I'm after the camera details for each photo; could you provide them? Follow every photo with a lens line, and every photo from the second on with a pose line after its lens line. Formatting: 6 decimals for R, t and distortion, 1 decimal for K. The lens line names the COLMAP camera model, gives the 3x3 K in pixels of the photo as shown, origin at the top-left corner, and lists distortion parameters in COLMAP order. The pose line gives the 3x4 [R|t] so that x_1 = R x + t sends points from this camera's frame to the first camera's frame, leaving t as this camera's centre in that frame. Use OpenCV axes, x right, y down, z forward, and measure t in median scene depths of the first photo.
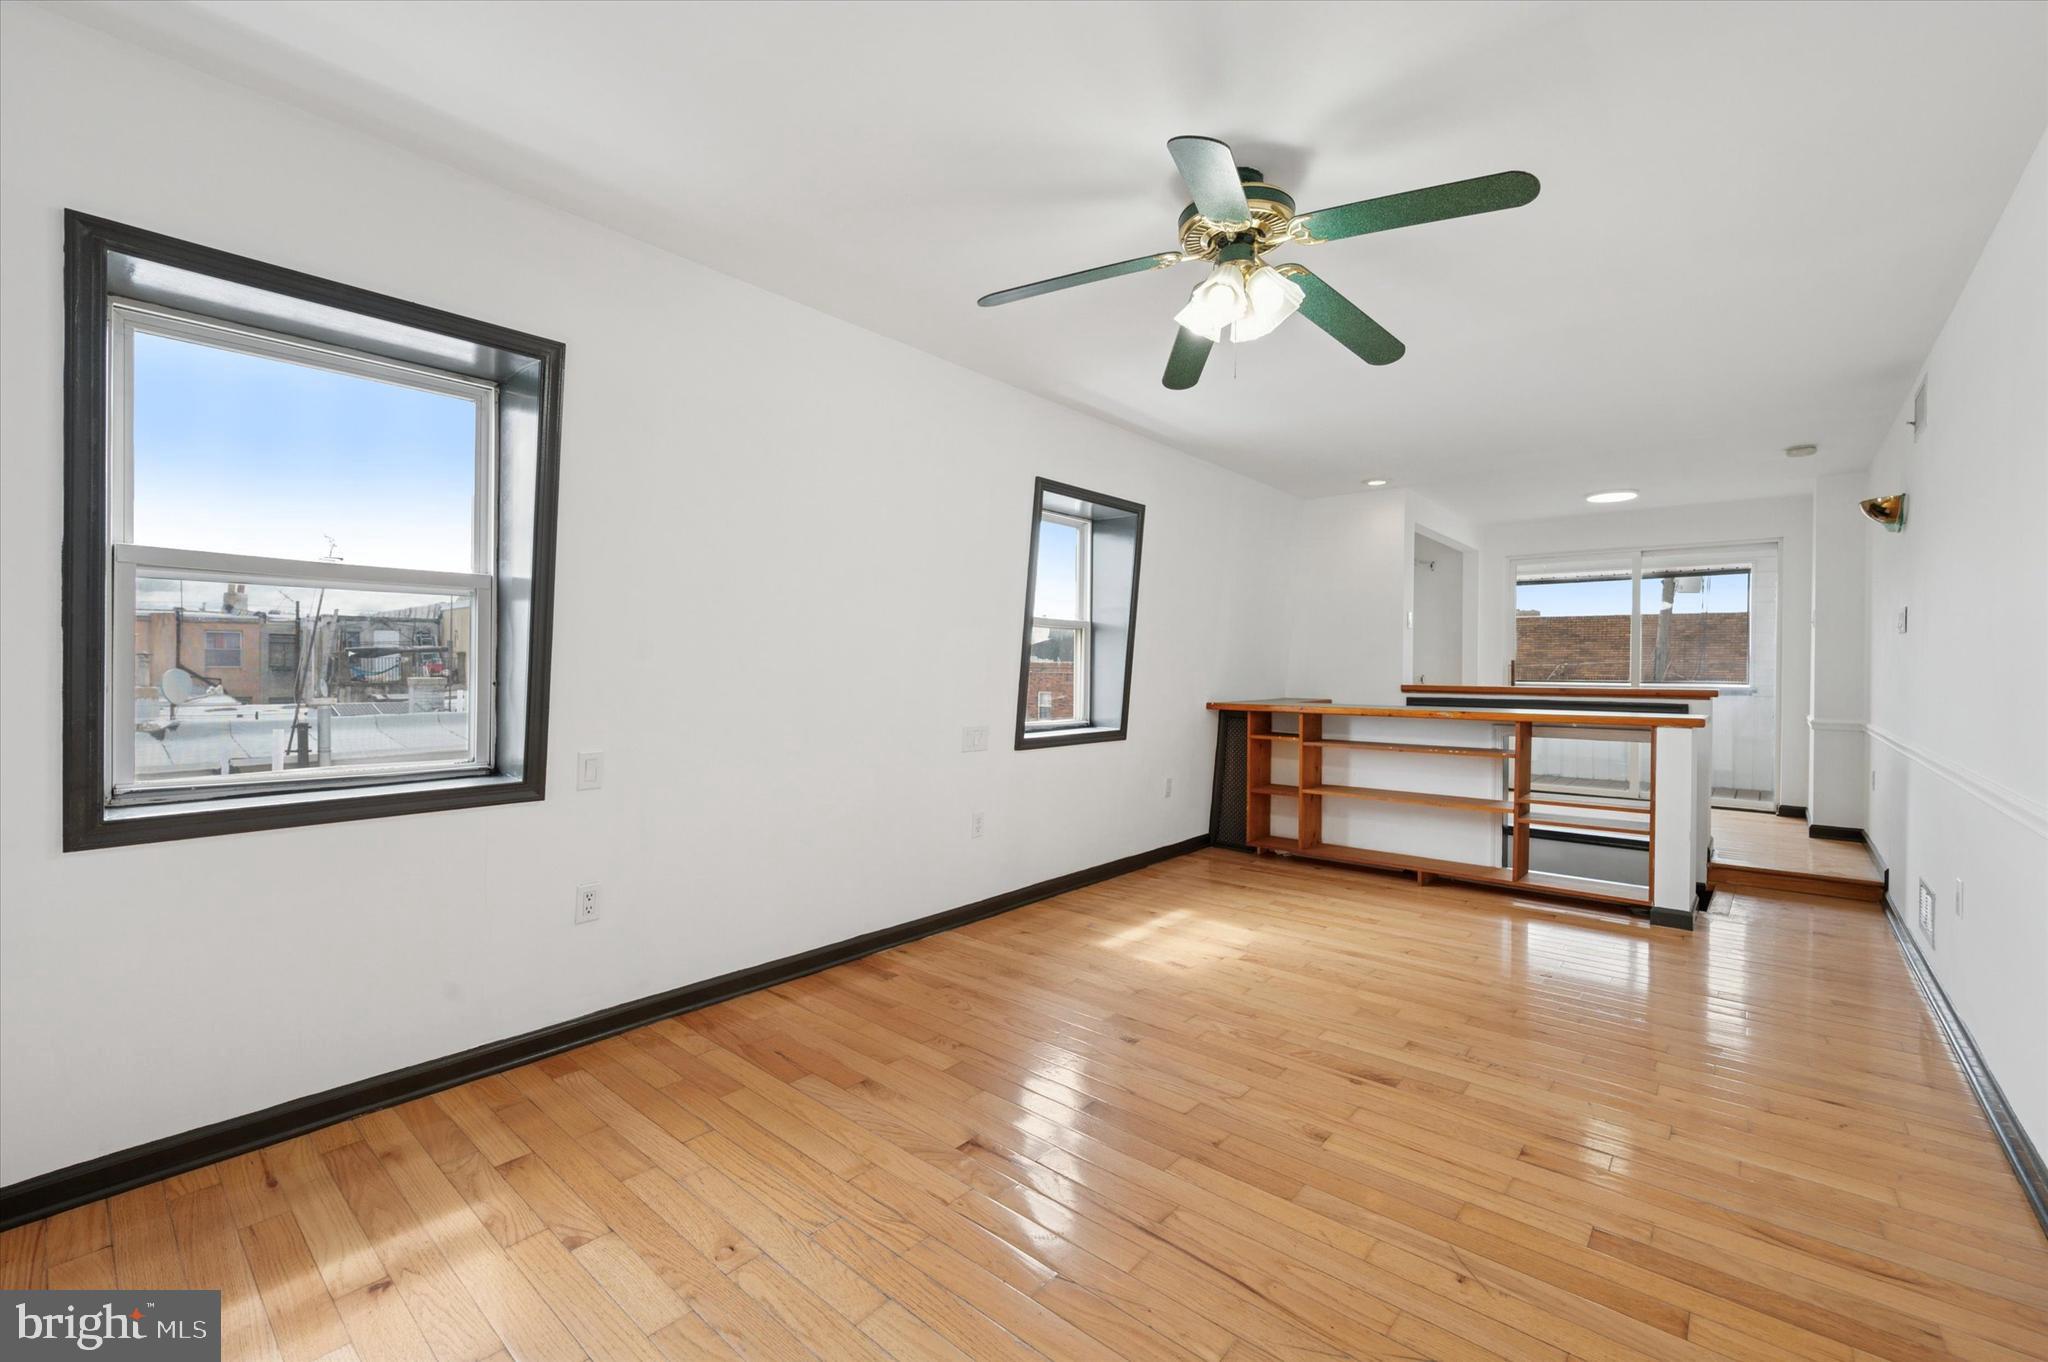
lens RADIAL K [[831.5, 0, 1041.3], [0, 831.5, 673.0], [0, 0, 1]] dist [-0.001319, 0.000529]
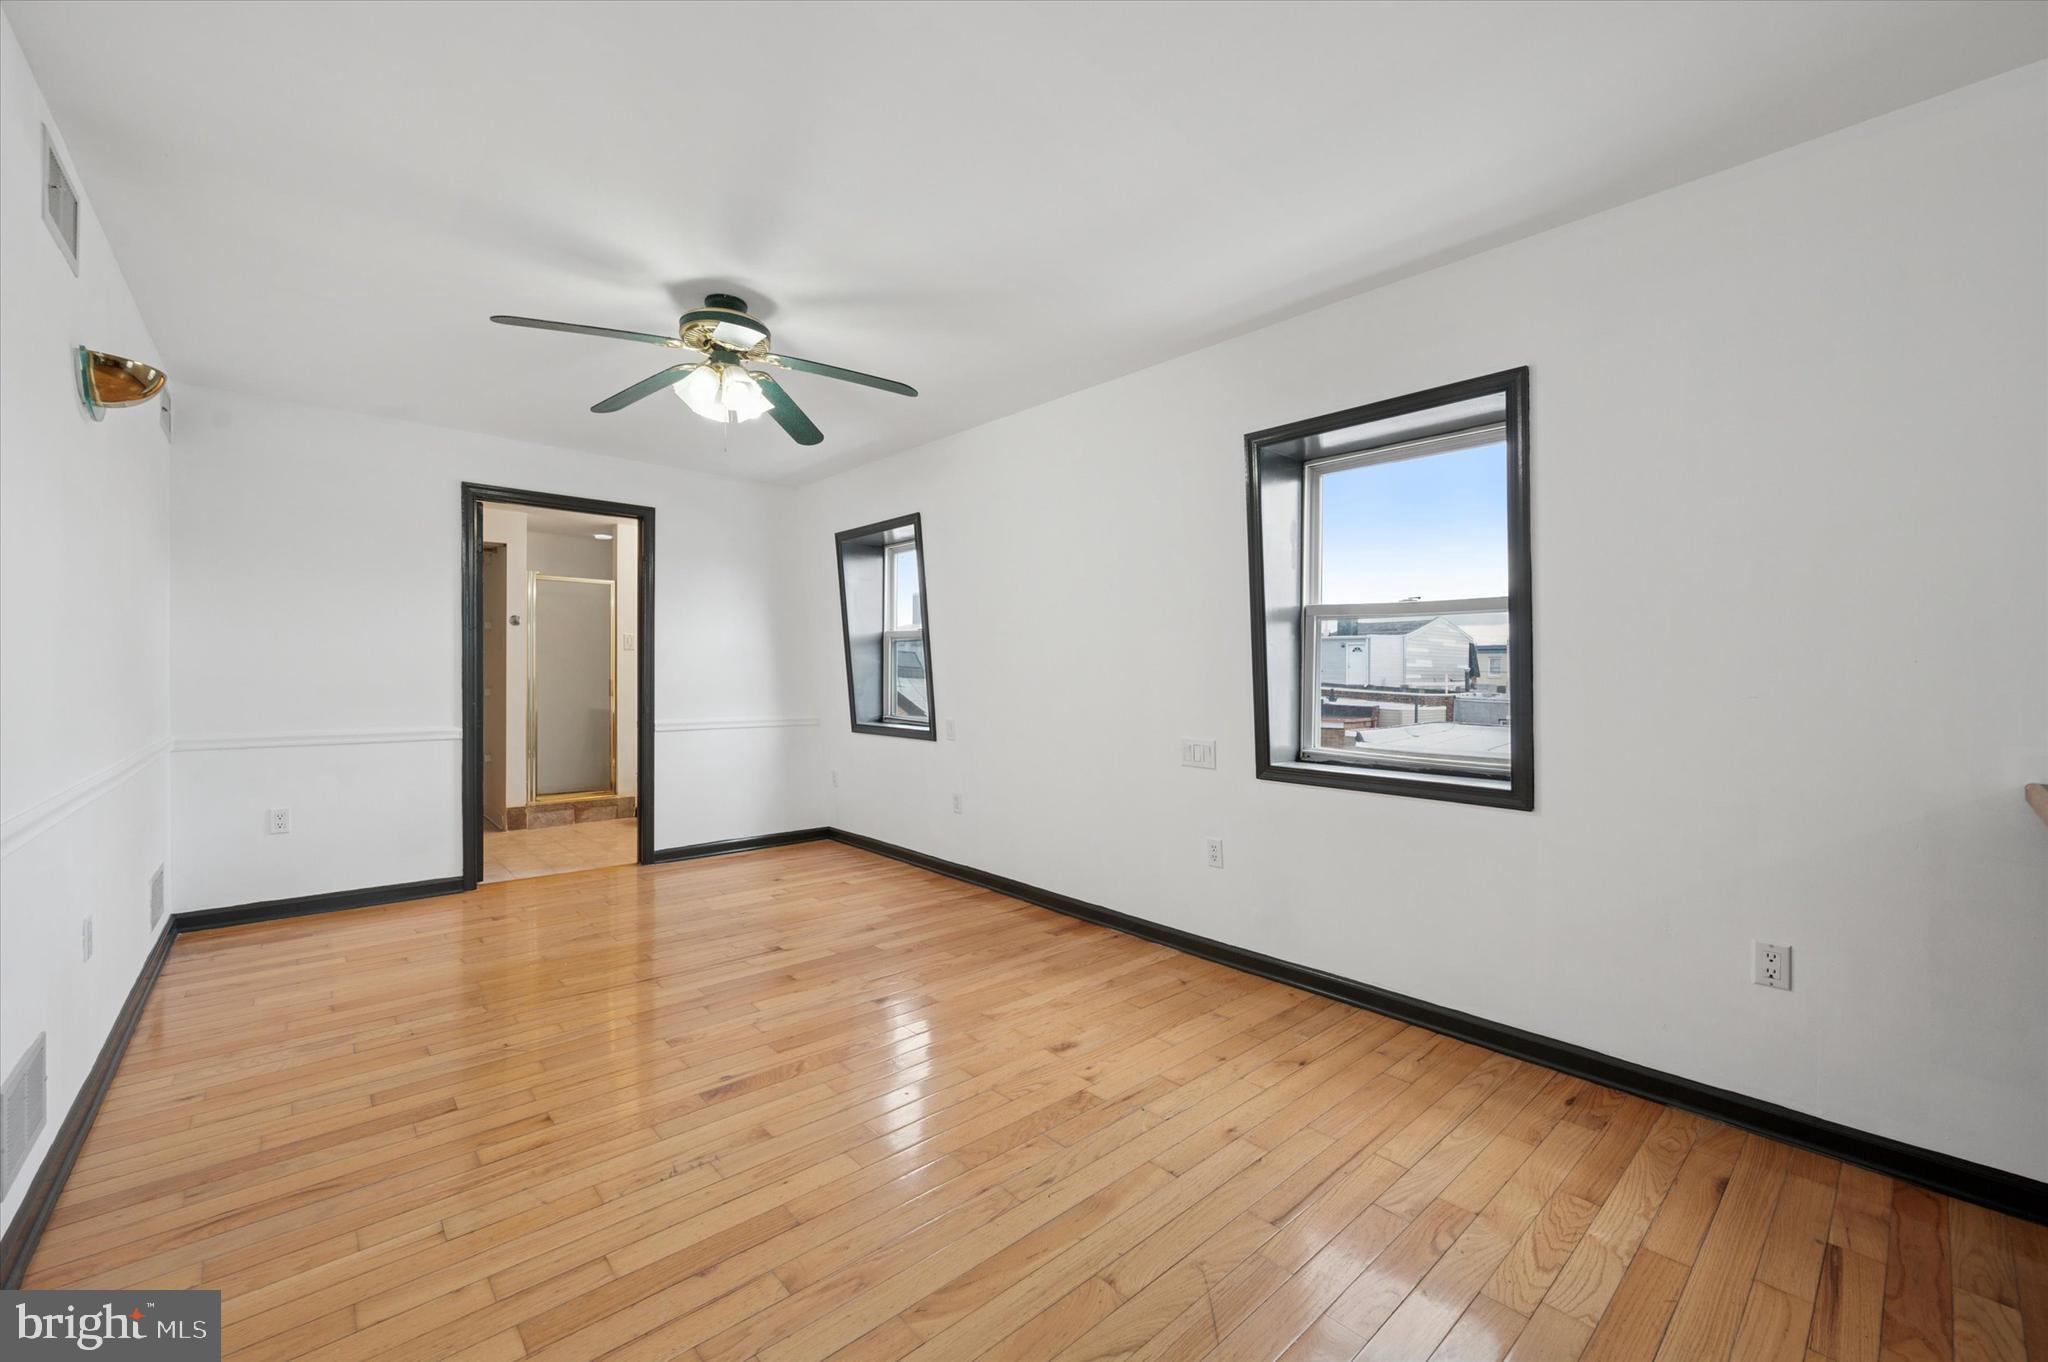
lens RADIAL K [[831.5, 0, 1040.8], [0, 831.5, 671.1], [0, 0, 1]] dist [-0.001319, 0.000529]
pose [[-0.125451, -0.009476, -0.992055, 0.918470], [-0.014164, 0.999870, -0.007760, -0.002005], [0.991999, 0.013078, -0.125569, 1.027368]]
